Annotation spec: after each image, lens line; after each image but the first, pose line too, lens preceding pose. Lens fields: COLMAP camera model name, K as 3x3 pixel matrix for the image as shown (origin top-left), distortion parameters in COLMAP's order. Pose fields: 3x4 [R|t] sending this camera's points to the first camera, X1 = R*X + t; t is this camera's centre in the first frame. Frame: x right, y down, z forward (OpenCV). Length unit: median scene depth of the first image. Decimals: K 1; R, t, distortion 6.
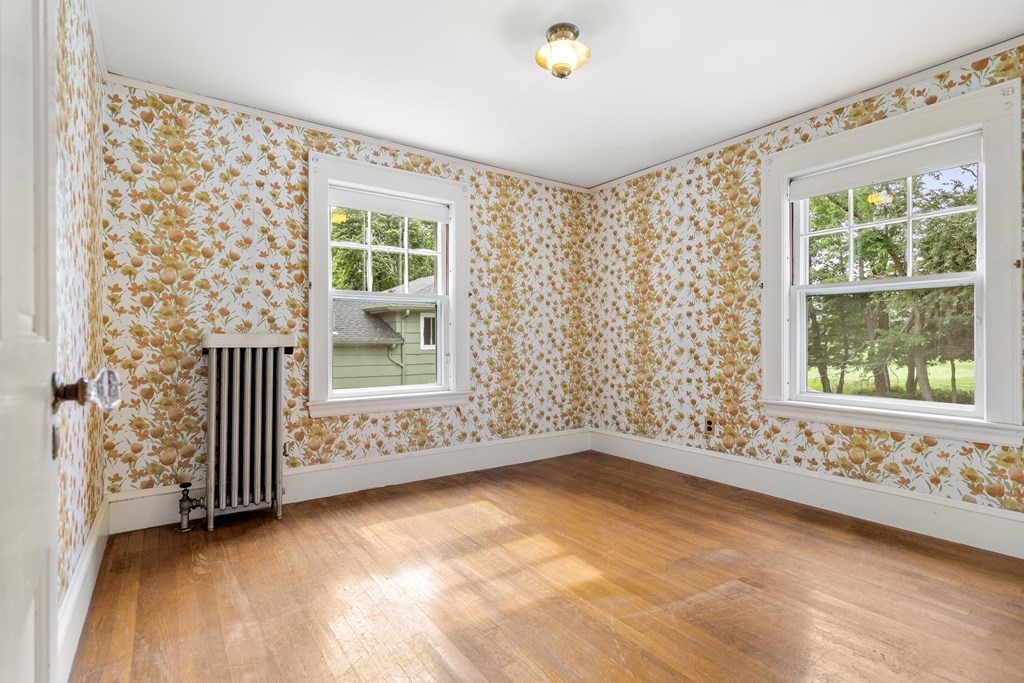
lens RADIAL K [[494.2, 0, 512.9], [0, 494.2, 340.5], [0, 0, 1]] dist [-0.003437, -0.000426]
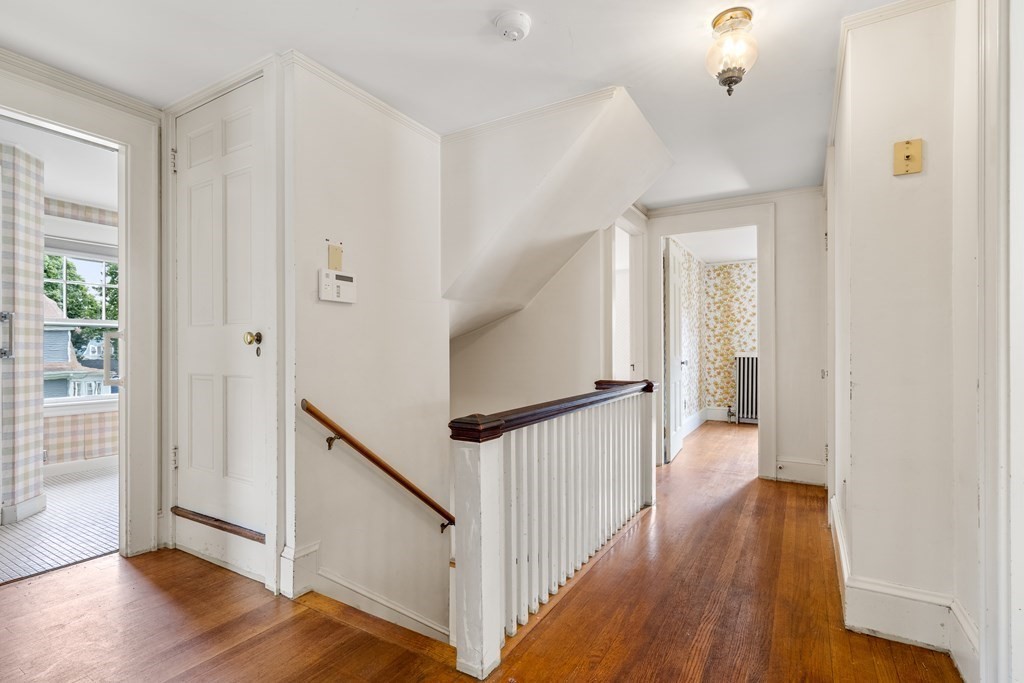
lens RADIAL K [[494.2, 0, 510.8], [0, 494.2, 345.5], [0, 0, 1]] dist [-0.003437, -0.000426]
pose [[0.401318, 0.000987, -0.915938, 1.331564], [0.001158, 0.999998, 0.001585, -0.053367], [0.915938, -0.001696, 0.401316, -1.187605]]
